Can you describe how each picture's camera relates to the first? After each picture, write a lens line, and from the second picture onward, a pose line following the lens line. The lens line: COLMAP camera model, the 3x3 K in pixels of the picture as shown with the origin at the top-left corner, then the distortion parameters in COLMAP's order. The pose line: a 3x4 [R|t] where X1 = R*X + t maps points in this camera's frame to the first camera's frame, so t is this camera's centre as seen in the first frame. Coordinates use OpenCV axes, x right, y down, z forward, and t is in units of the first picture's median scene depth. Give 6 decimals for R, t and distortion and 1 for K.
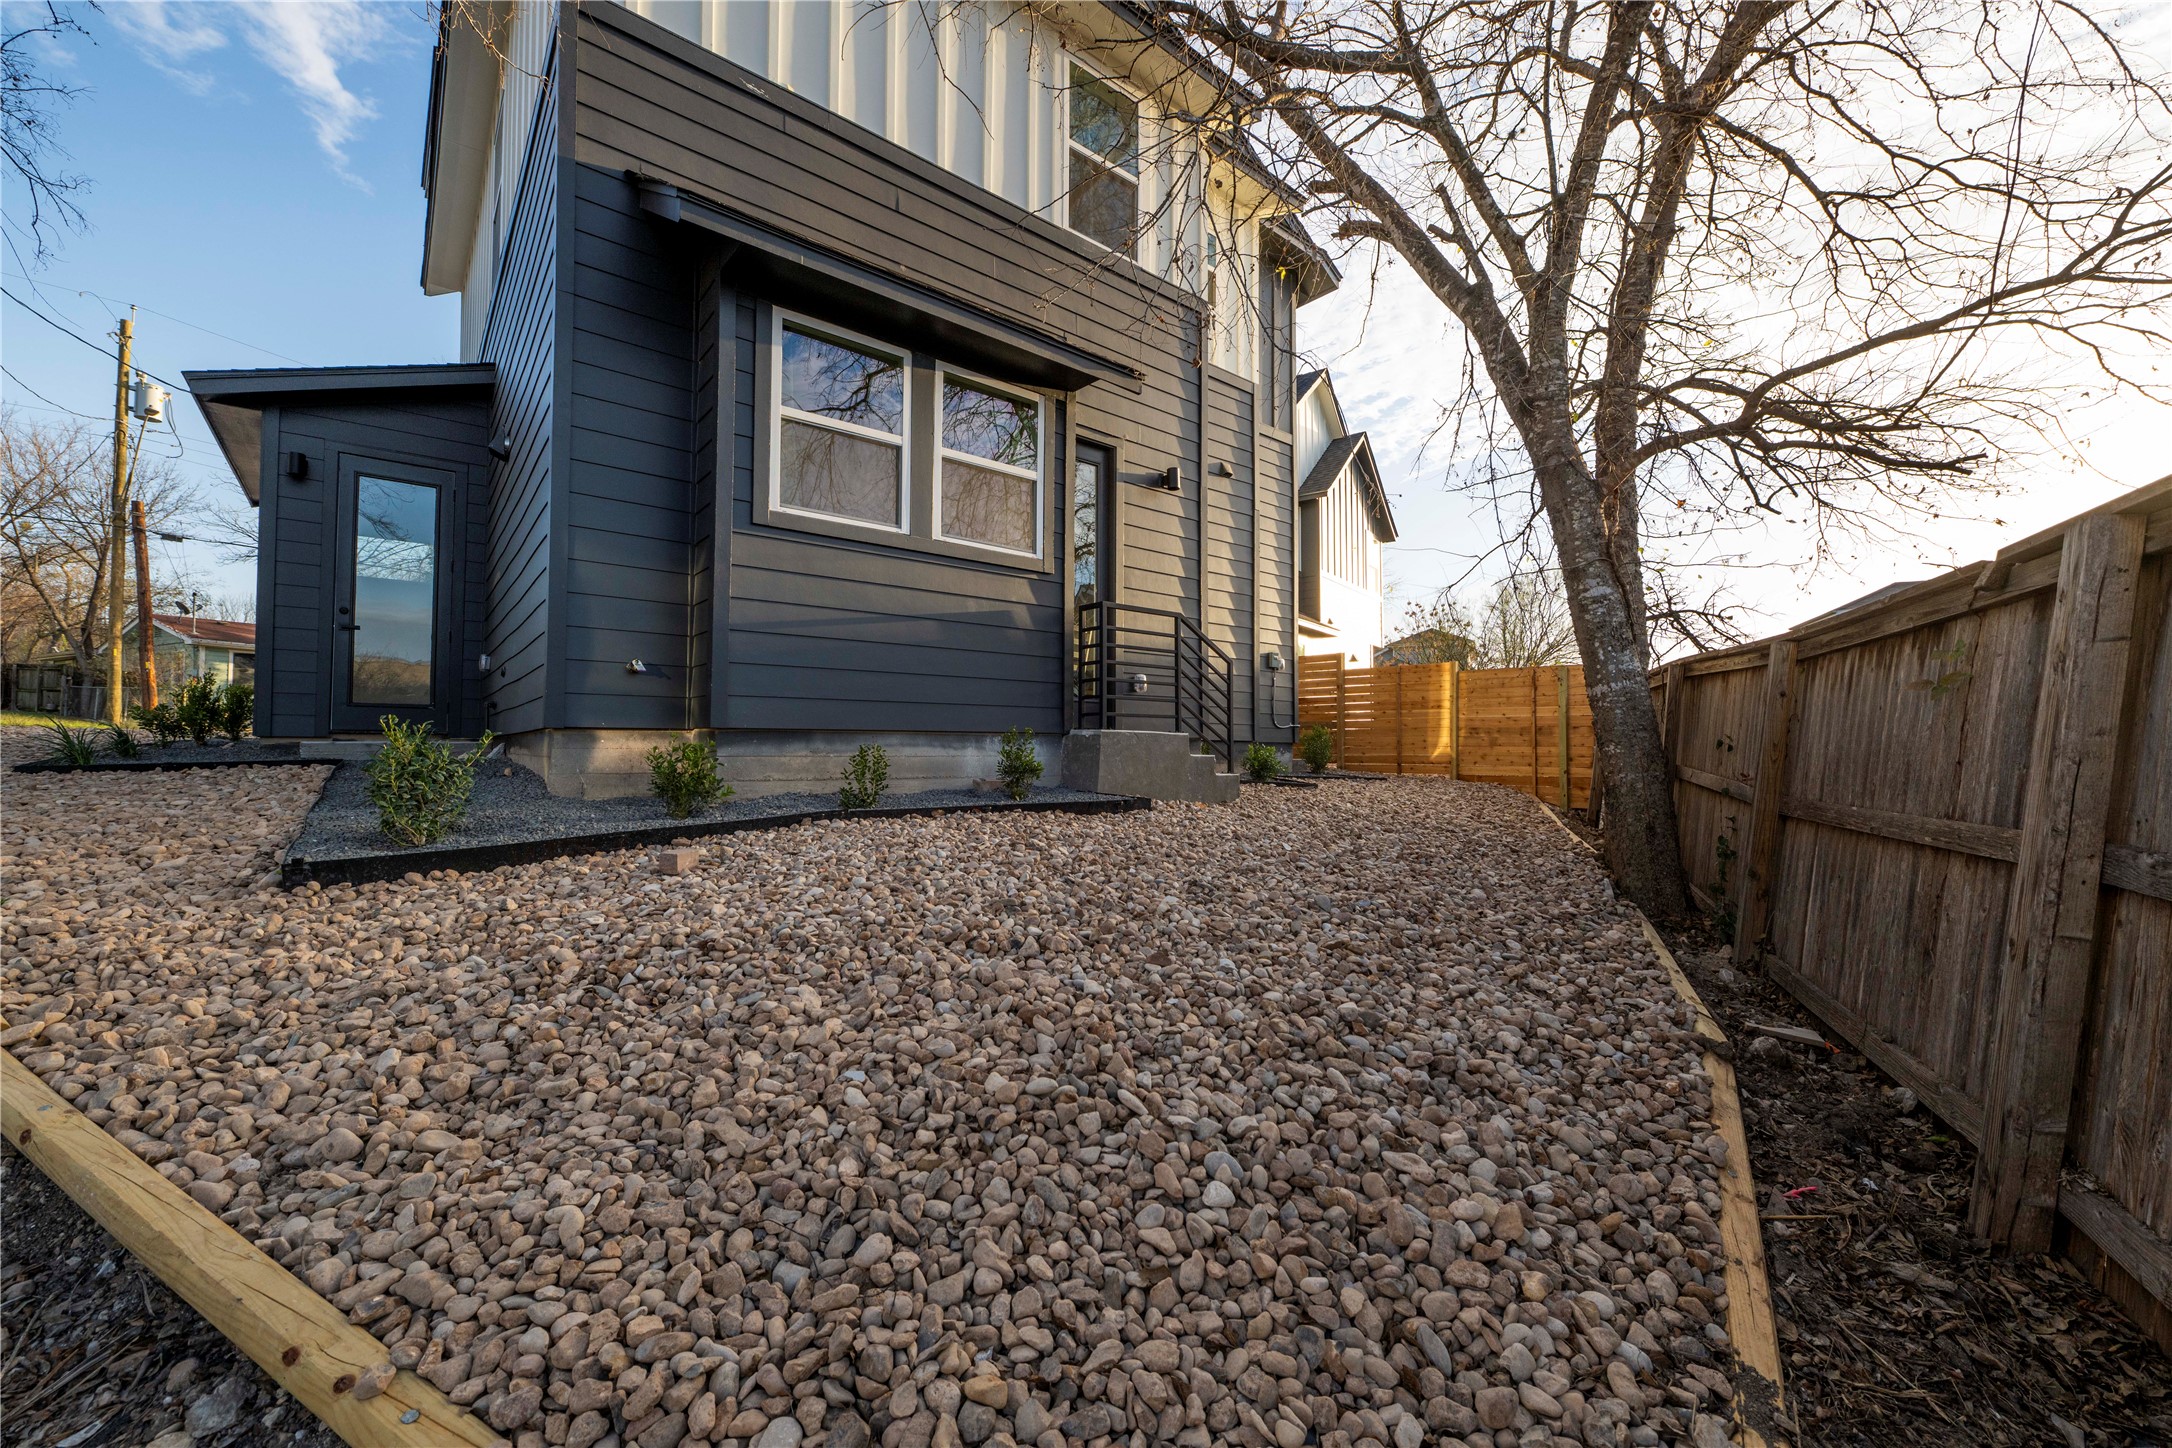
lens RADIAL K [[848.2, 0, 1097.0], [0, 848.2, 728.3], [0, 0, 1]] dist [-0.001830, -0.000339]
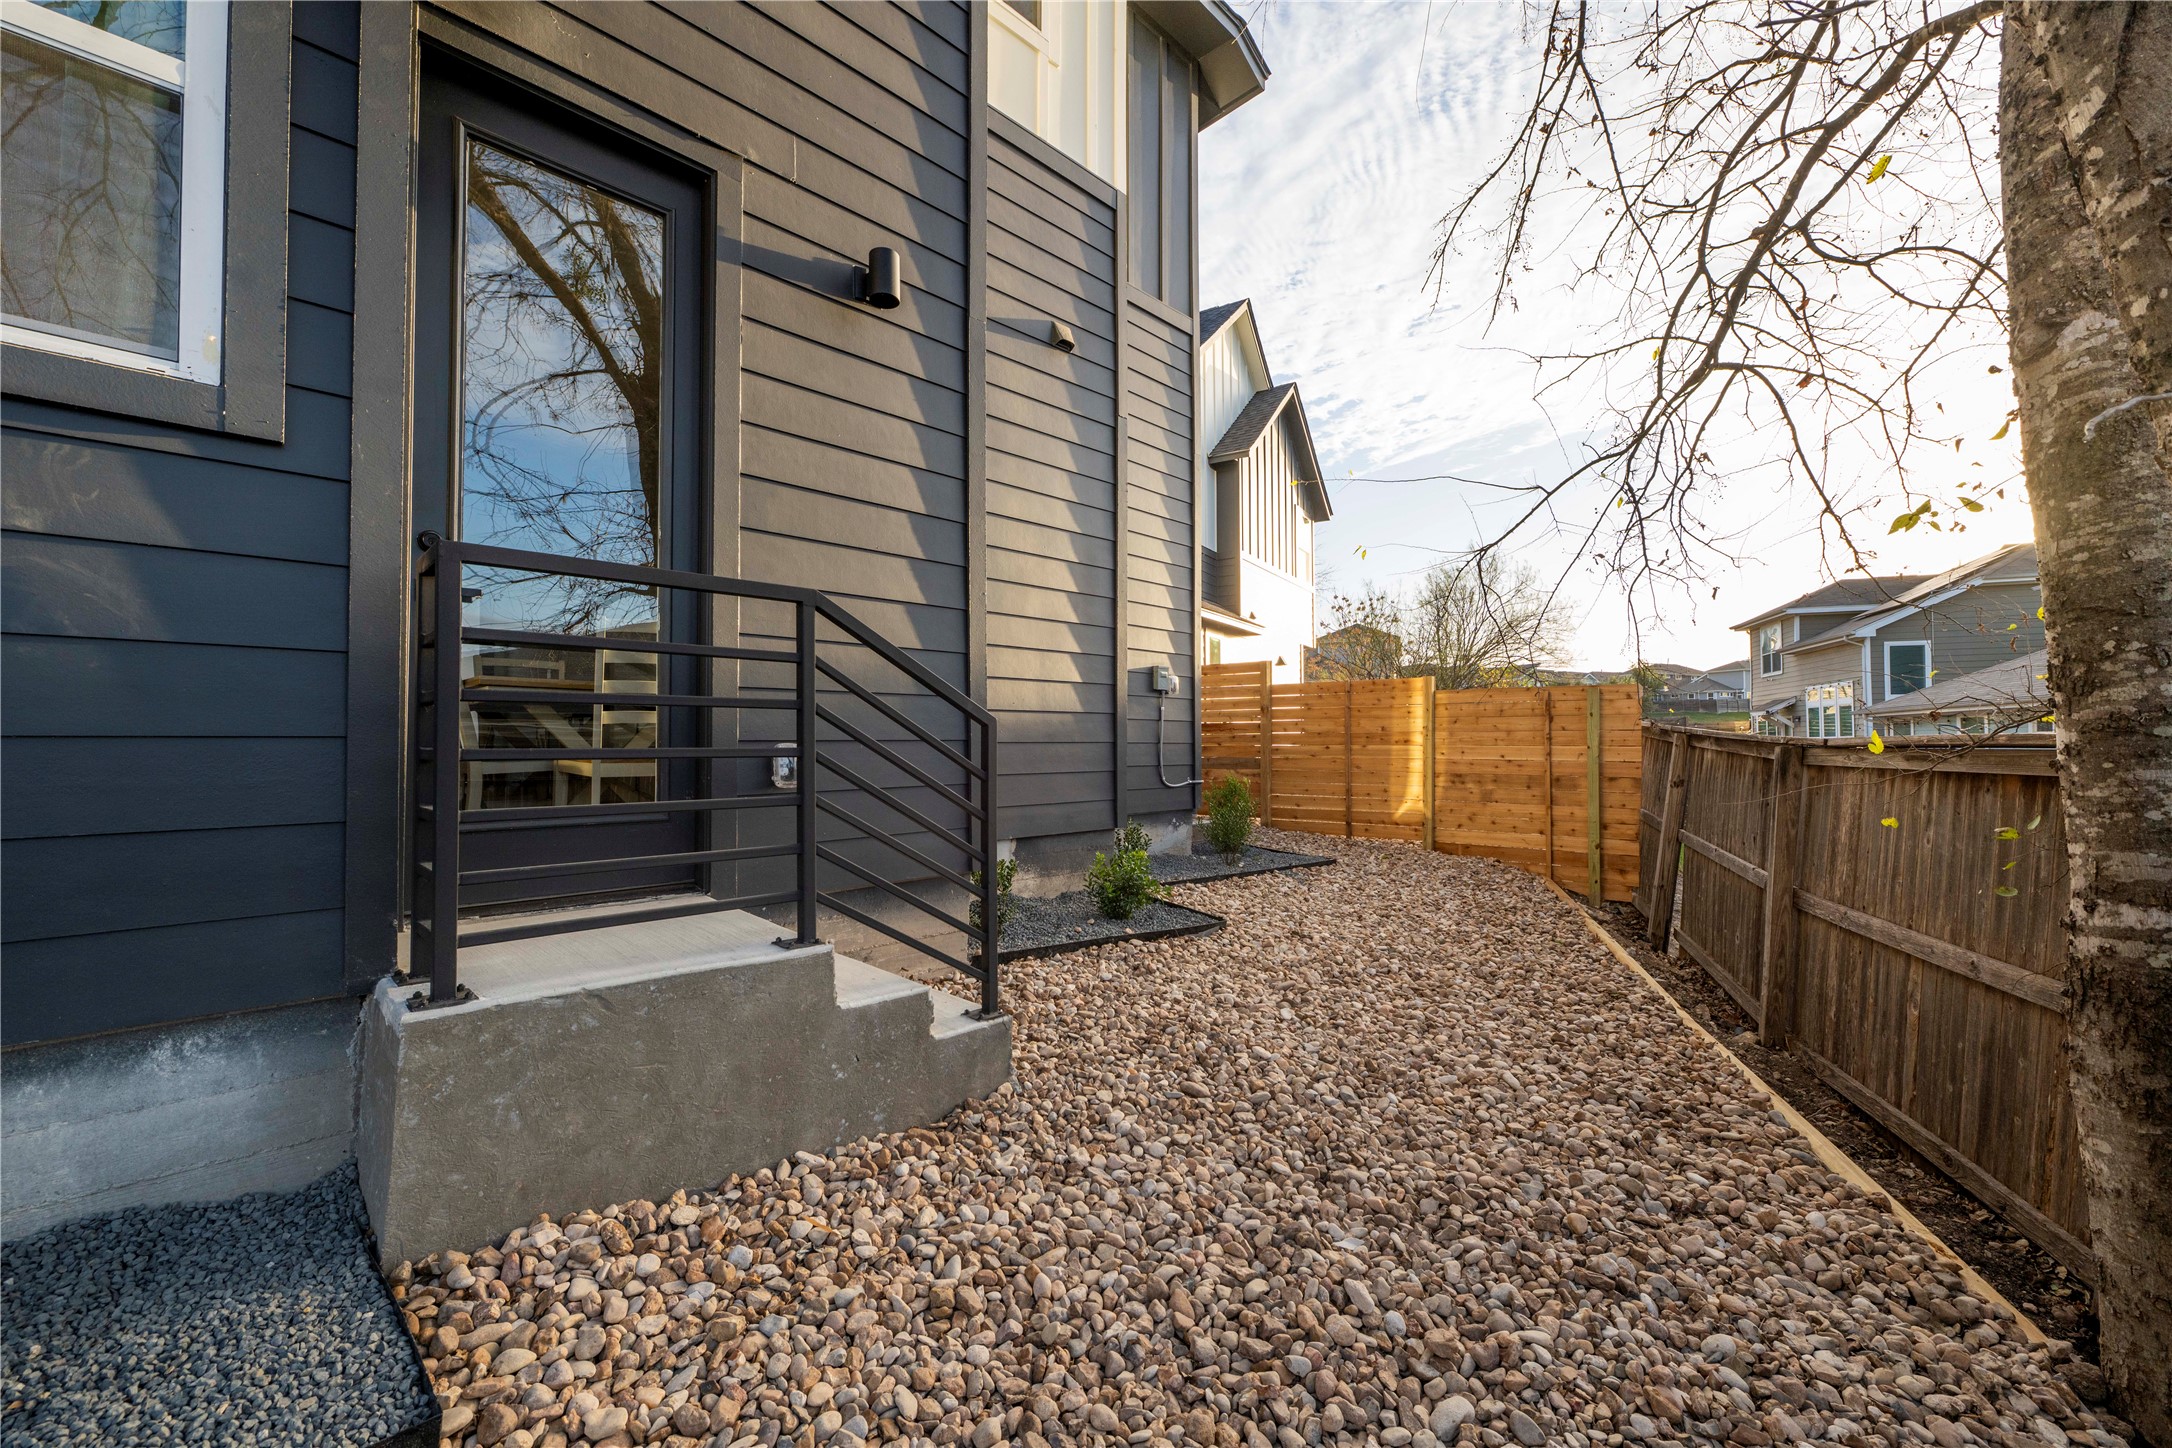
lens RADIAL K [[848.2, 0, 1097.0], [0, 848.2, 728.3], [0, 0, 1]] dist [-0.001830, -0.000339]
pose [[0.996373, -0.001385, 0.085086, 0.097537], [0.000605, 0.999958, 0.009194, -0.043474], [-0.085095, -0.009109, 0.996331, 0.344314]]
